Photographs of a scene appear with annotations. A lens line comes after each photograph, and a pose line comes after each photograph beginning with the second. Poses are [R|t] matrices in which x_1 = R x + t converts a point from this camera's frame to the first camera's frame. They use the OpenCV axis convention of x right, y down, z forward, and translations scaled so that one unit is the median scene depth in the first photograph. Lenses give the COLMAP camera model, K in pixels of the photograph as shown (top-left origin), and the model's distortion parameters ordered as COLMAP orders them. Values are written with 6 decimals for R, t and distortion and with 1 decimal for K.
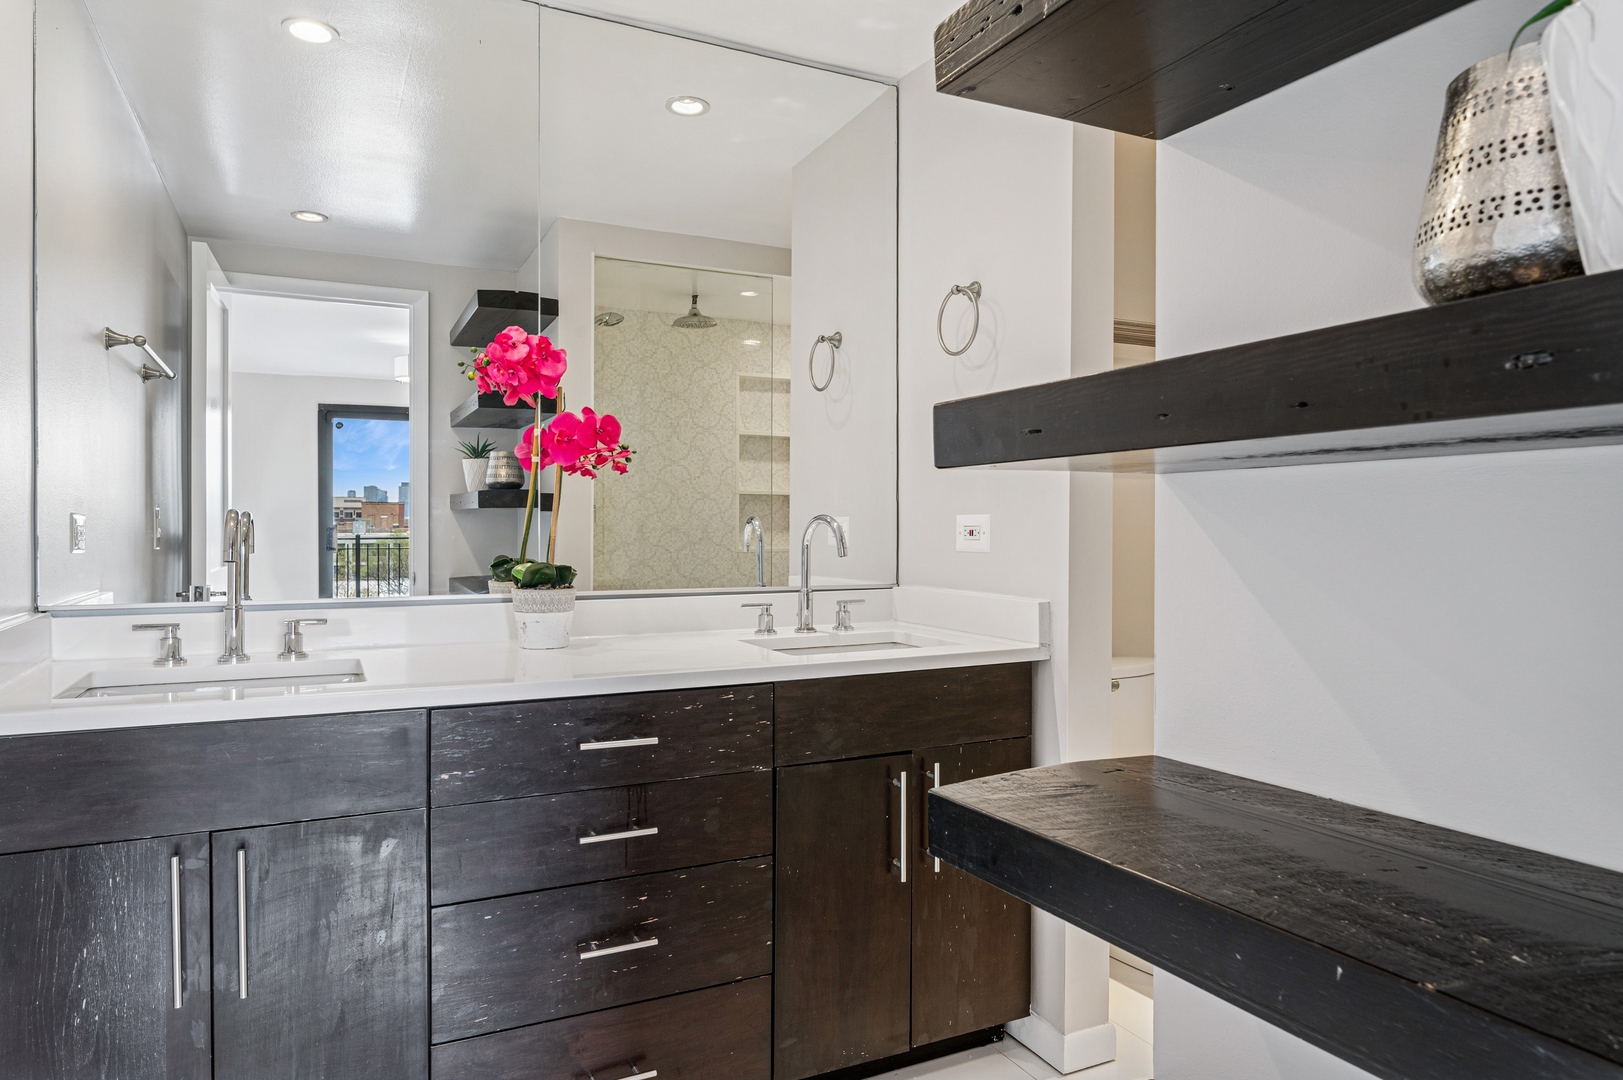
lens RADIAL K [[991.5, 0, 812.1], [0, 991.5, 539.1], [0, 0, 1]] dist [-0.002755, -0.000022]
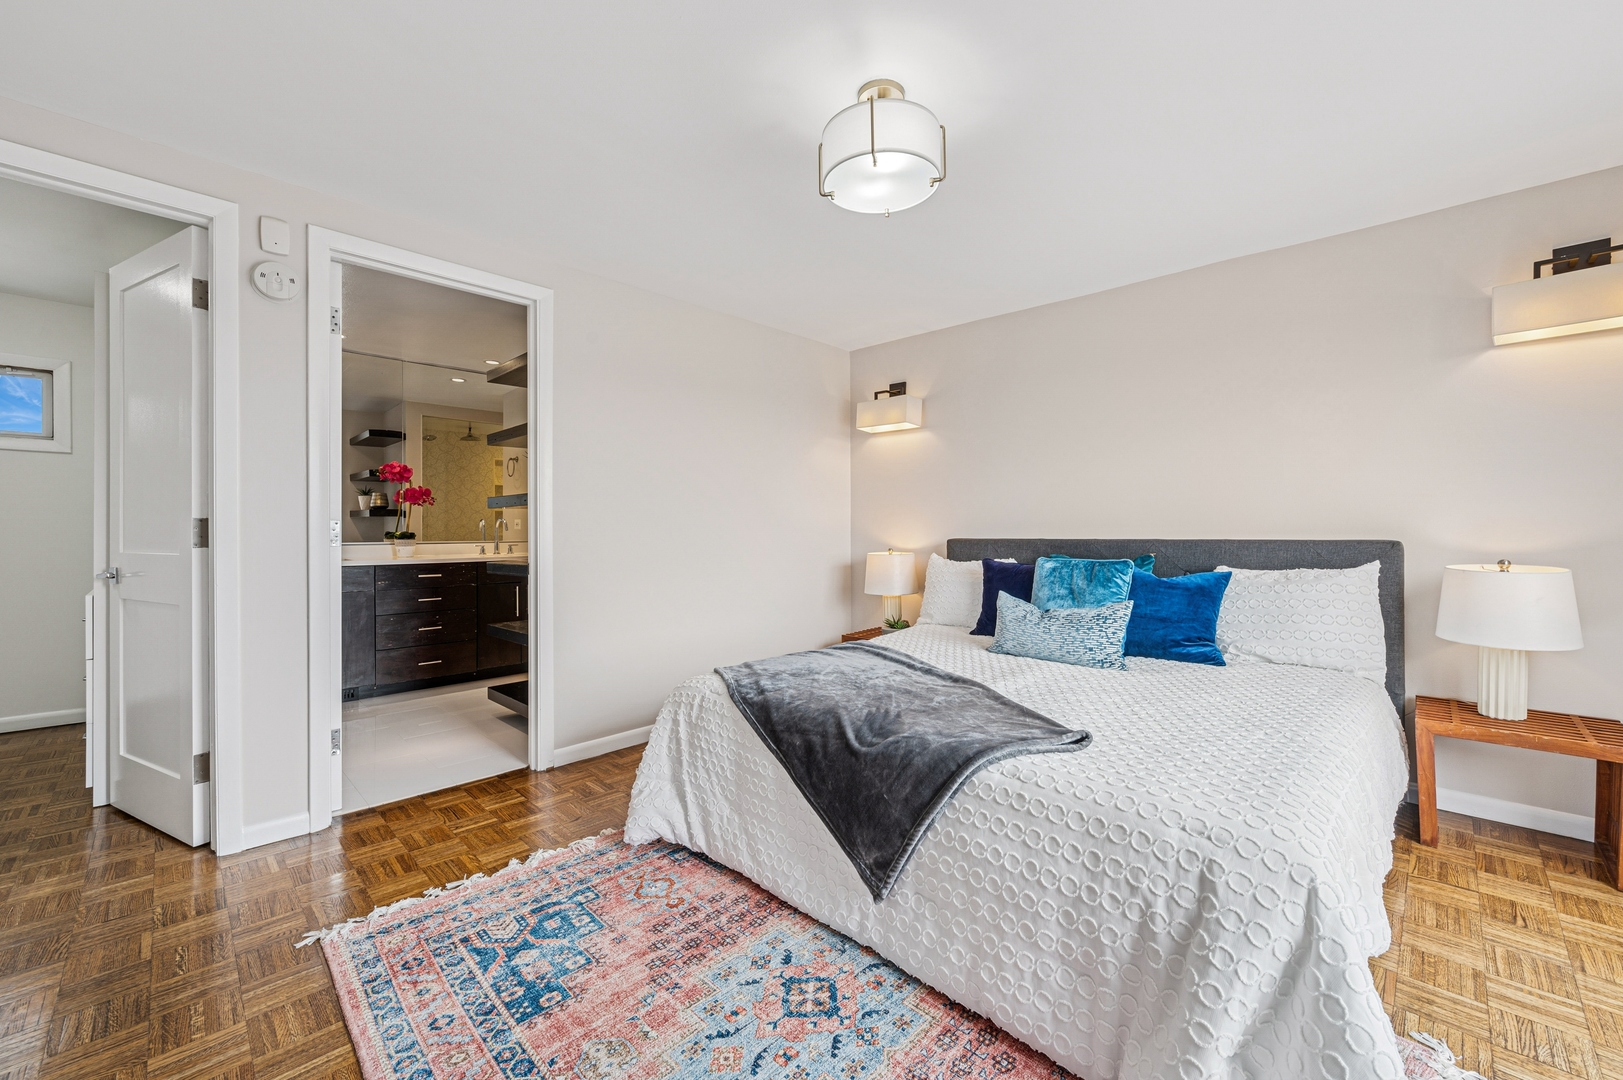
lens RADIAL K [[642.7, 0, 808.4], [0, 642.7, 529.5], [0, 0, 1]] dist [0.000791, -0.000810]
pose [[0.948494, -0.007318, 0.316710, 0.286082], [0.011563, 0.999867, -0.011526, 0.047284], [-0.316583, 0.014594, 0.948453, -1.276399]]
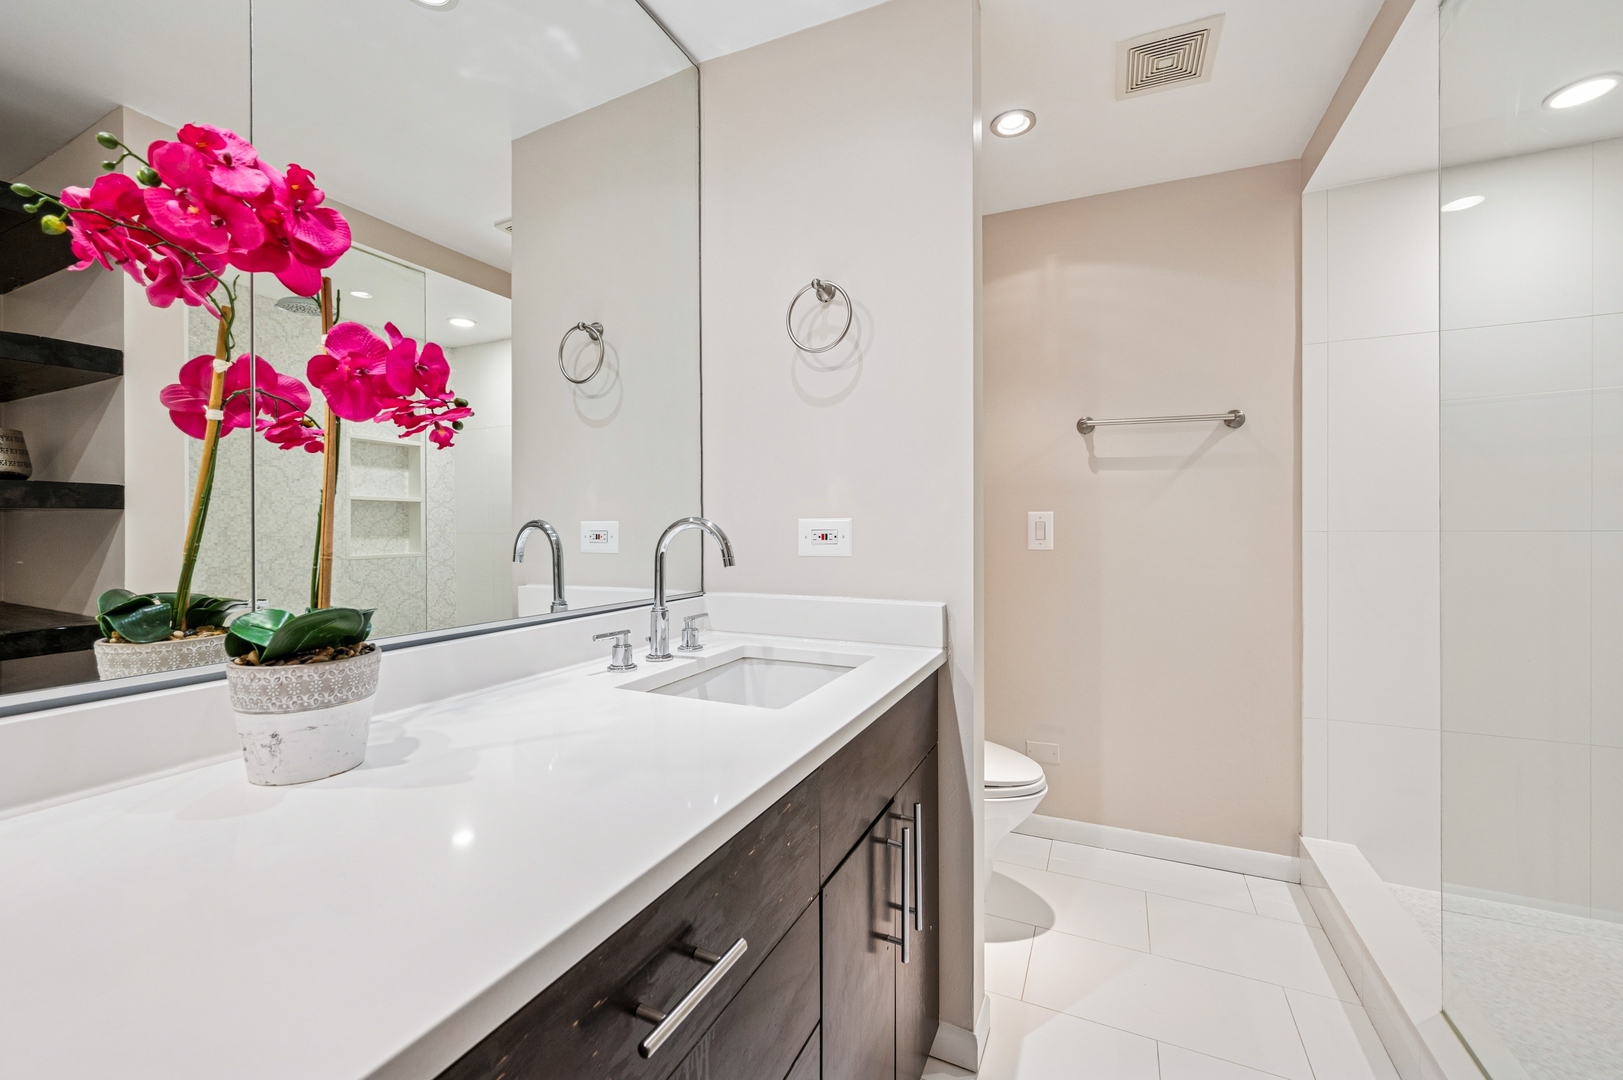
lens RADIAL K [[642.7, 0, 813.6], [0, 642.7, 534.1], [0, 0, 1]] dist [0.000791, -0.000810]
pose [[0.774850, -0.012286, 0.632026, -0.250898], [0.017425, 0.999846, -0.001926, -0.007815], [-0.631905, 0.012505, 0.774945, 0.519447]]
